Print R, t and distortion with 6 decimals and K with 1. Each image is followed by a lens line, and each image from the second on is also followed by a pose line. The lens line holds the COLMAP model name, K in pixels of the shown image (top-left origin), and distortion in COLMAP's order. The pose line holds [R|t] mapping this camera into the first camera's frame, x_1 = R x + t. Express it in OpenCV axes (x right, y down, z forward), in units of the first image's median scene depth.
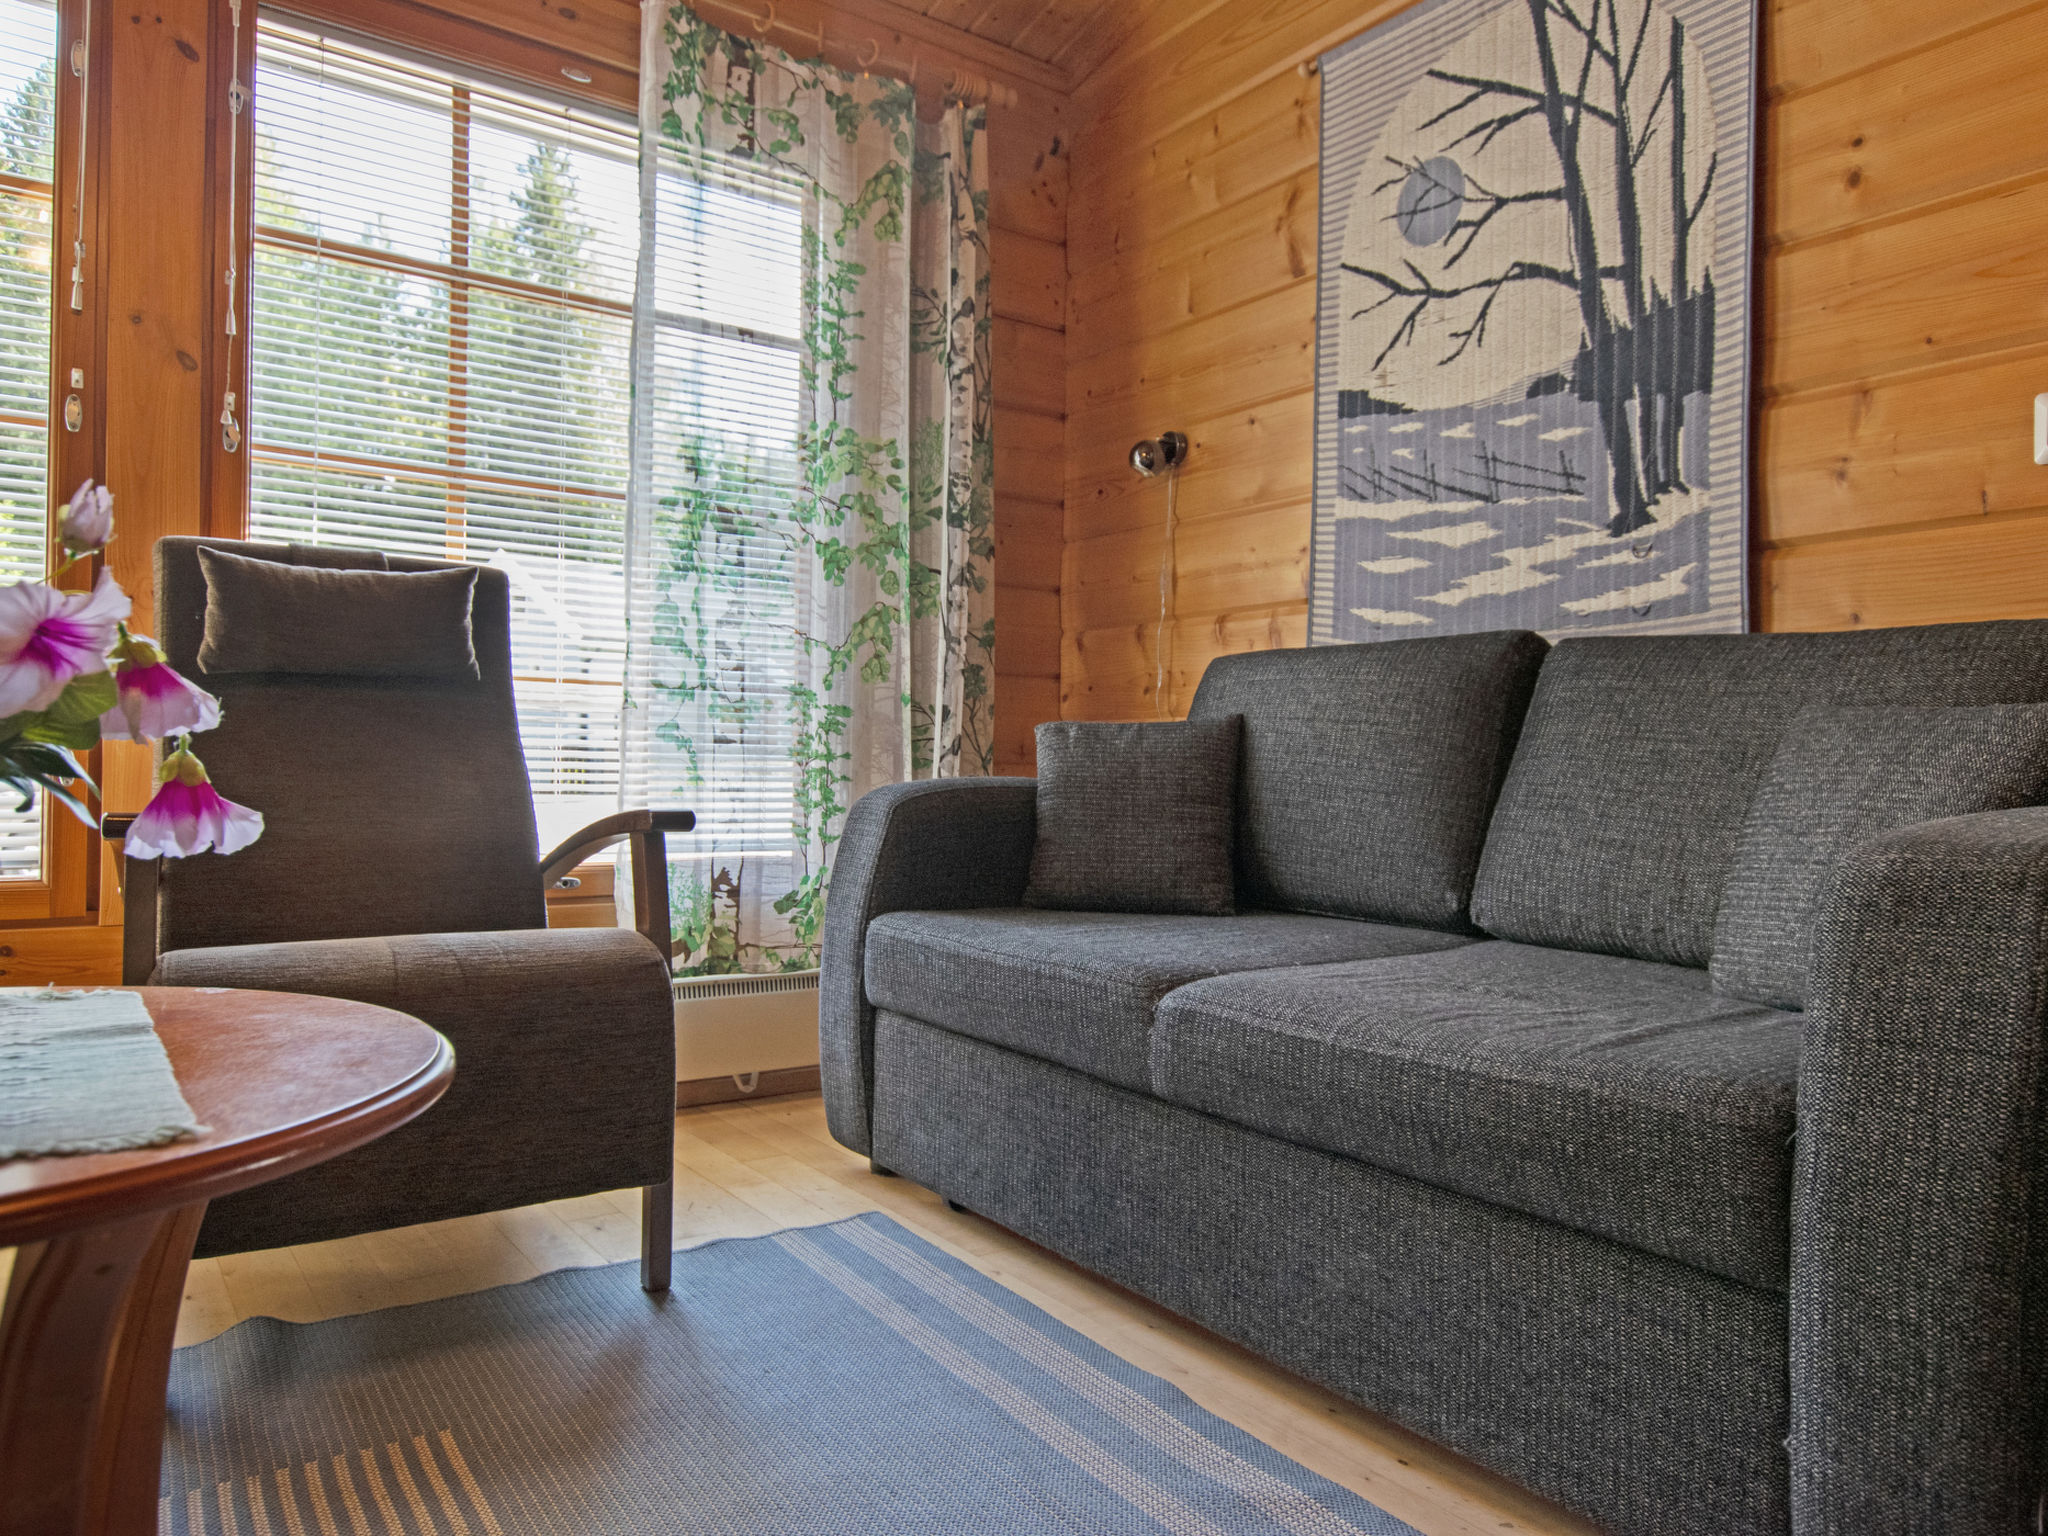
lens RADIAL K [[1384.4, 0, 1015.0], [0, 1384.4, 764.5], [0, 0, 1]] dist [0.002419, -0.000175]
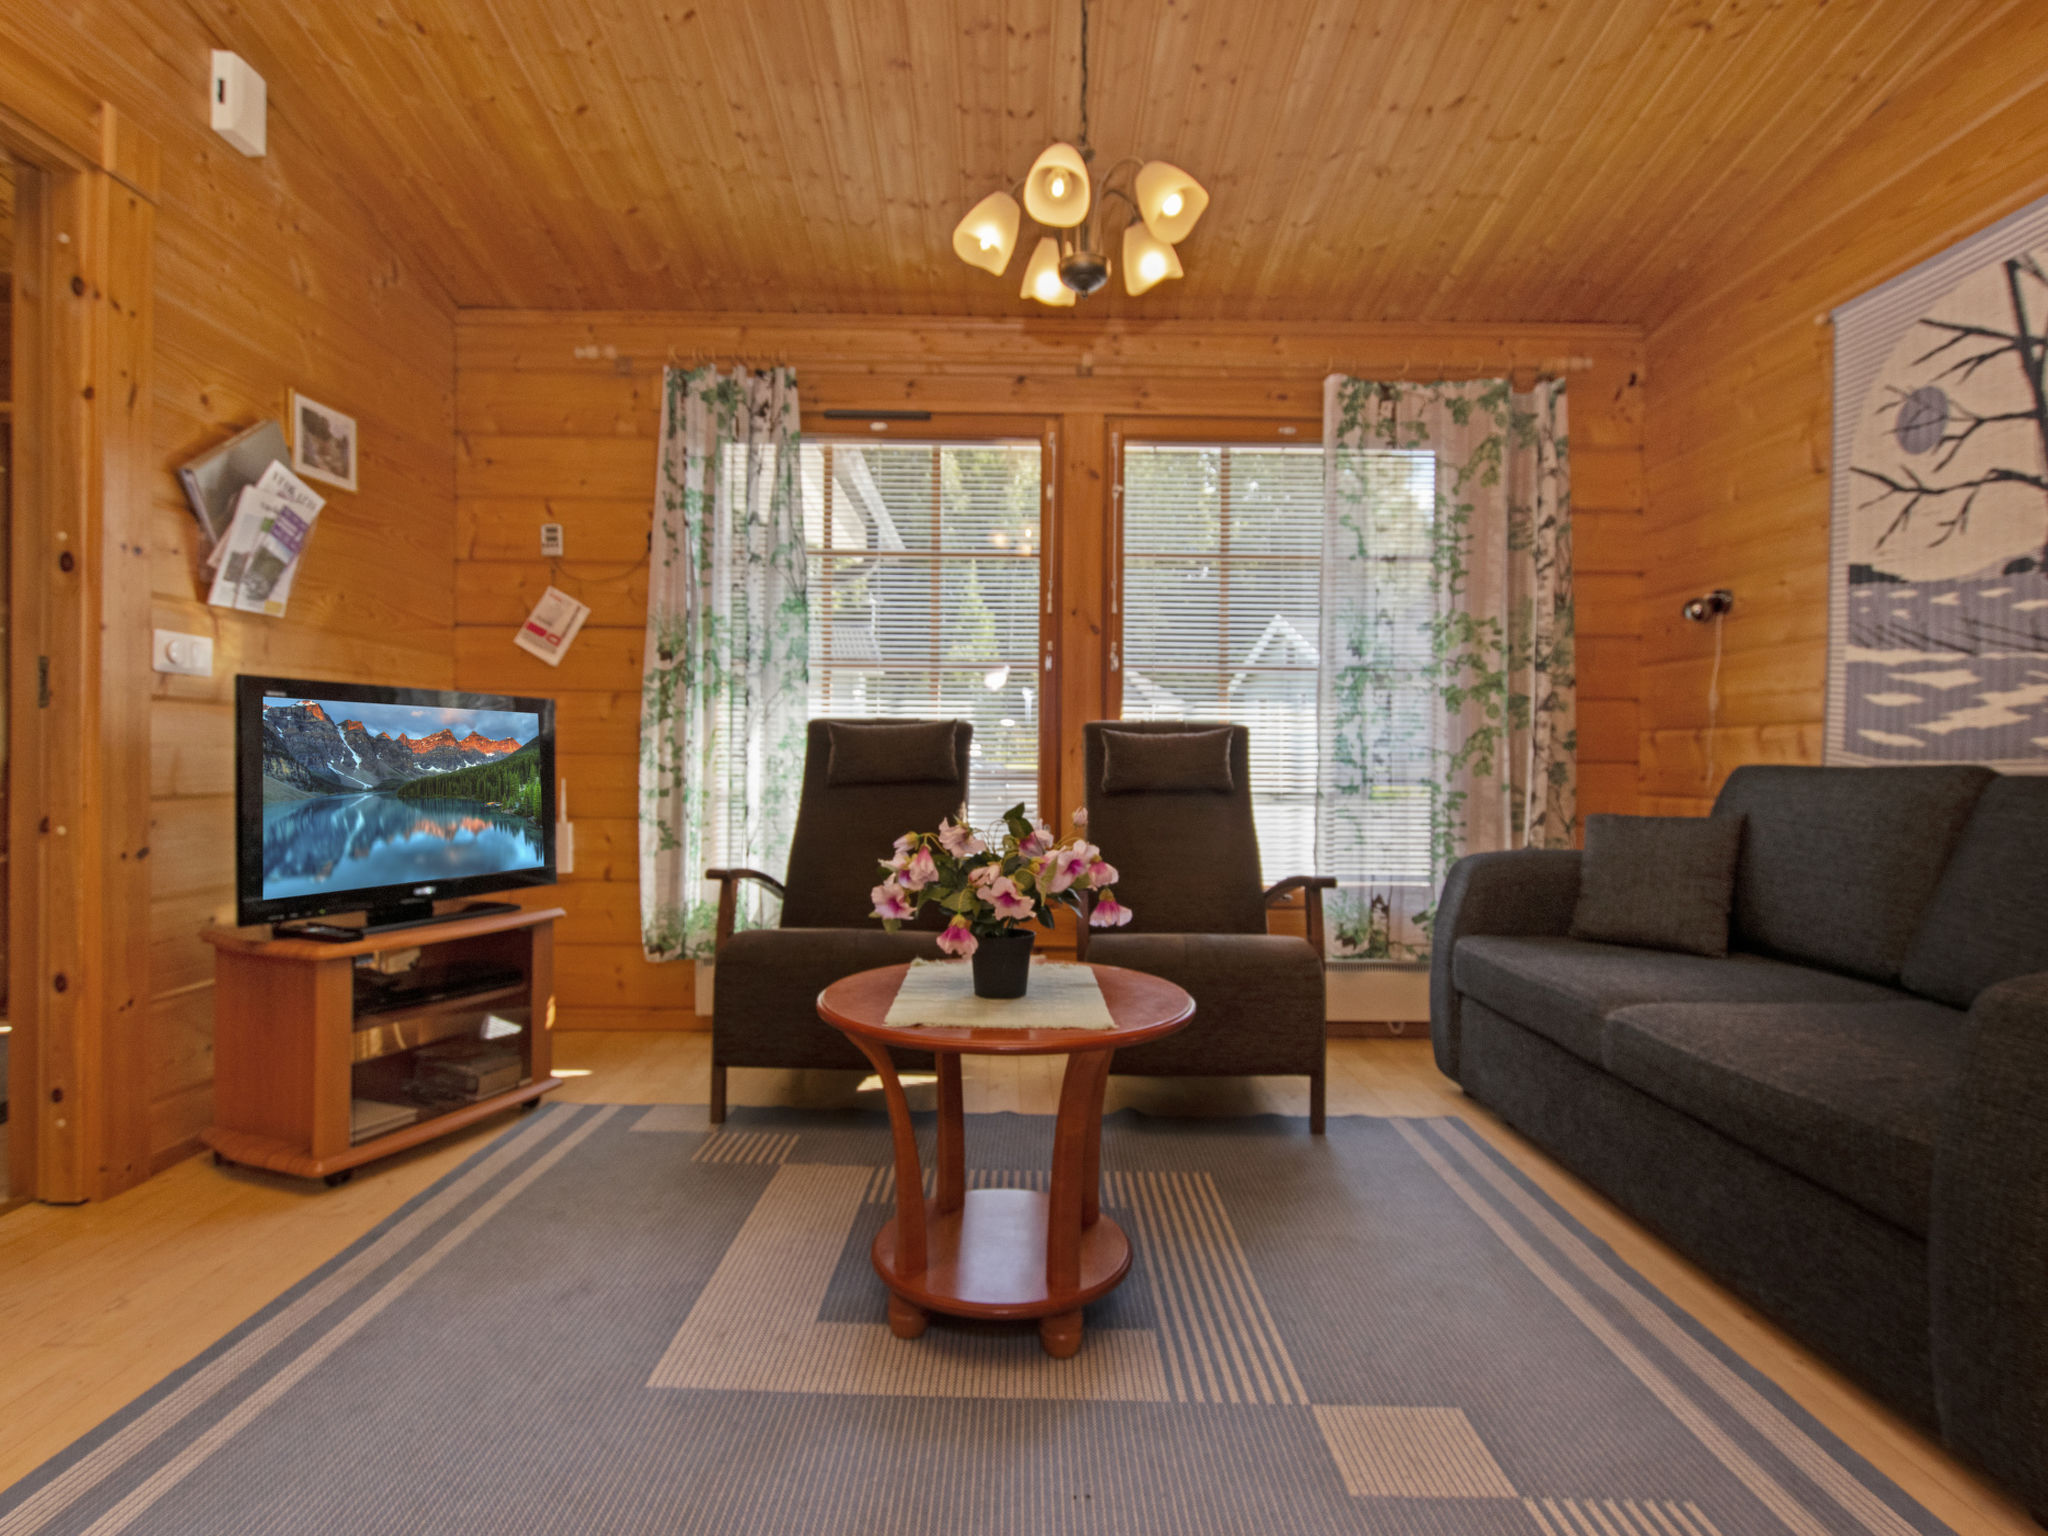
lens RADIAL K [[1020.9, 0, 1024.0], [0, 1020.9, 768.0], [0, 0, 1]] dist [0.000194, -0.000636]
pose [[0.826087, -0.007057, -0.563499, 0.136680], [0.004785, 0.999973, -0.005508, -0.076550], [0.563523, 0.001854, 0.826099, -0.255893]]
